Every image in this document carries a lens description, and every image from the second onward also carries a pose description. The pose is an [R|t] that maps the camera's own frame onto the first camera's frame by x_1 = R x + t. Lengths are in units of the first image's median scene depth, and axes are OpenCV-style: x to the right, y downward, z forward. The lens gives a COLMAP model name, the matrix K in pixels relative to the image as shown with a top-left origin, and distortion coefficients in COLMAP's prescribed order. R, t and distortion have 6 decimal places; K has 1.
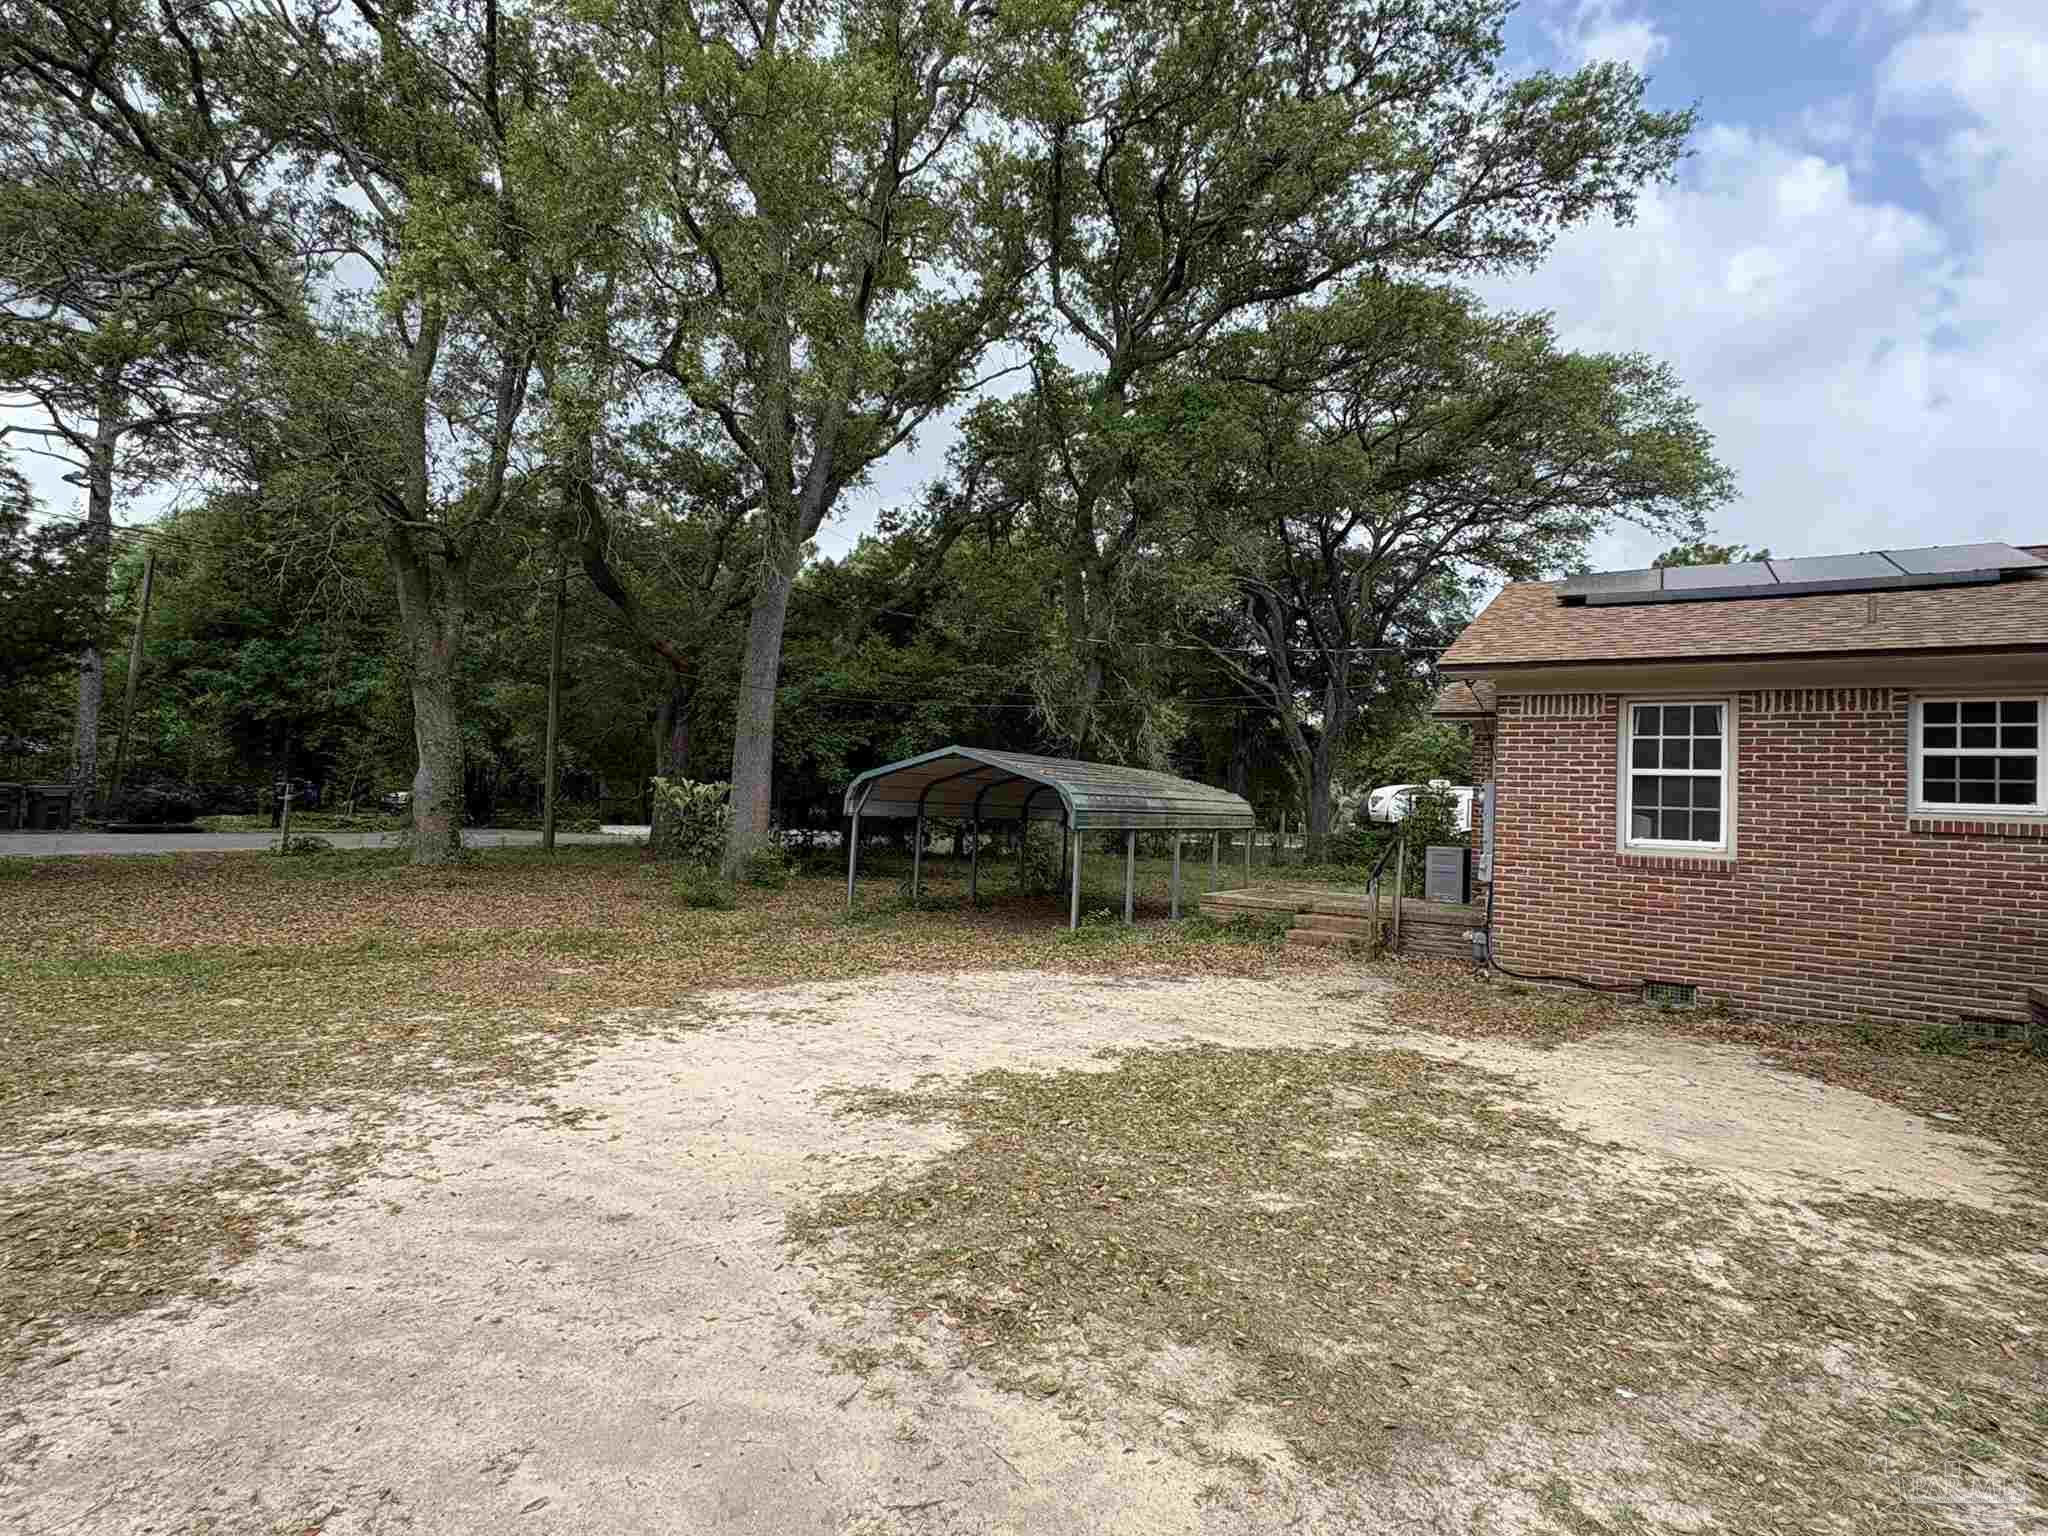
lens RADIAL K [[1011.3, 0, 1024.0], [0, 1011.3, 768.0], [0, 0, 1]] dist [0.001129, 0.000003]
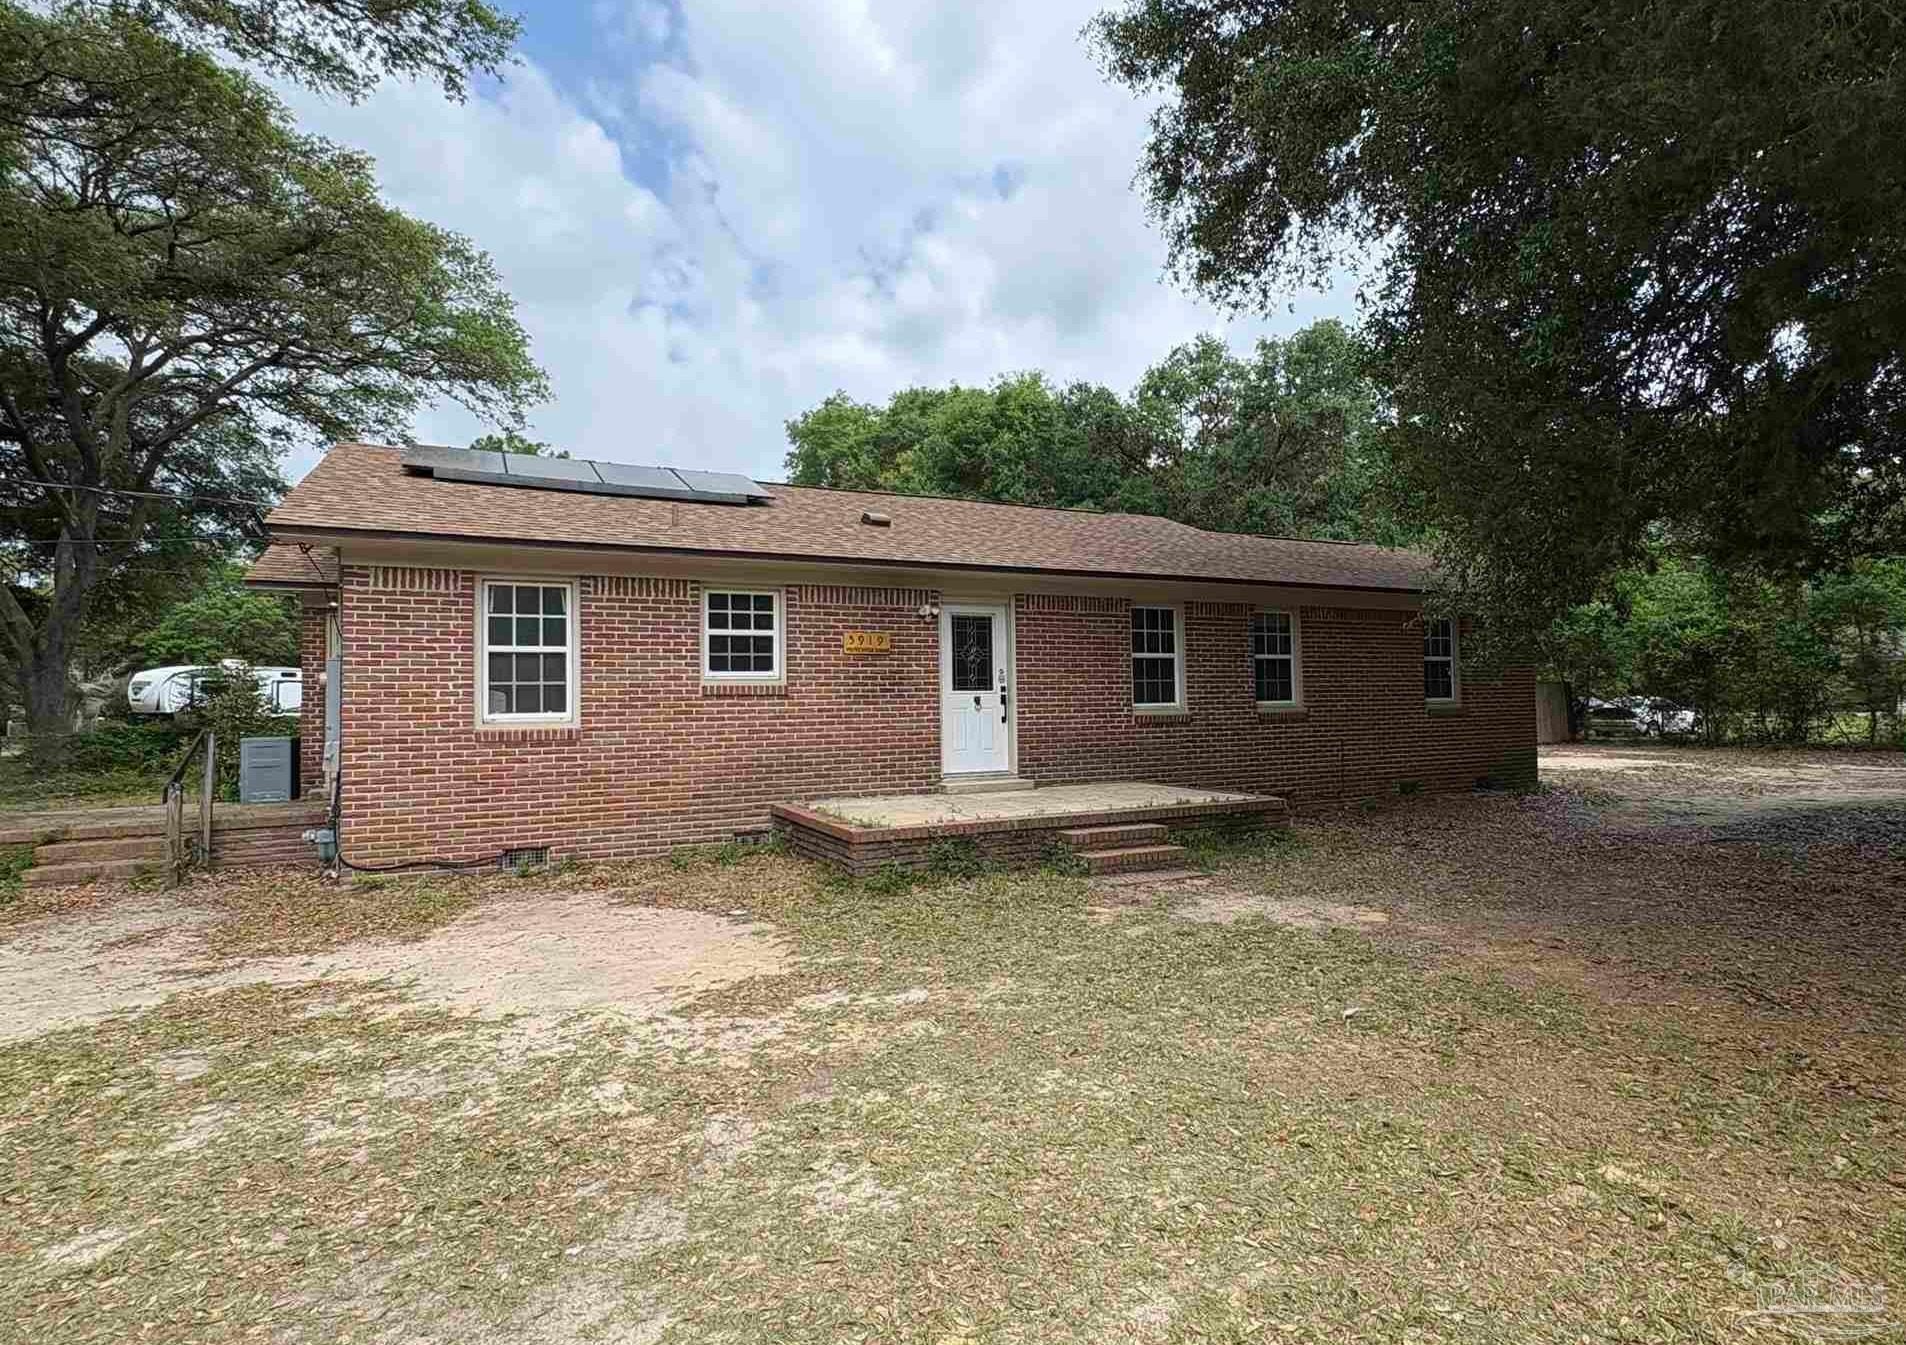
lens RADIAL K [[1006.1, 0, 953.0], [0, 1006.1, 672.5], [0, 0, 1]] dist [-0.004345, 0.001763]
pose [[0.483433, -0.027123, 0.874961, -0.059339], [0.002261, 0.999555, 0.029736, -0.001496], [-0.875378, -0.012397, 0.483280, 0.100203]]
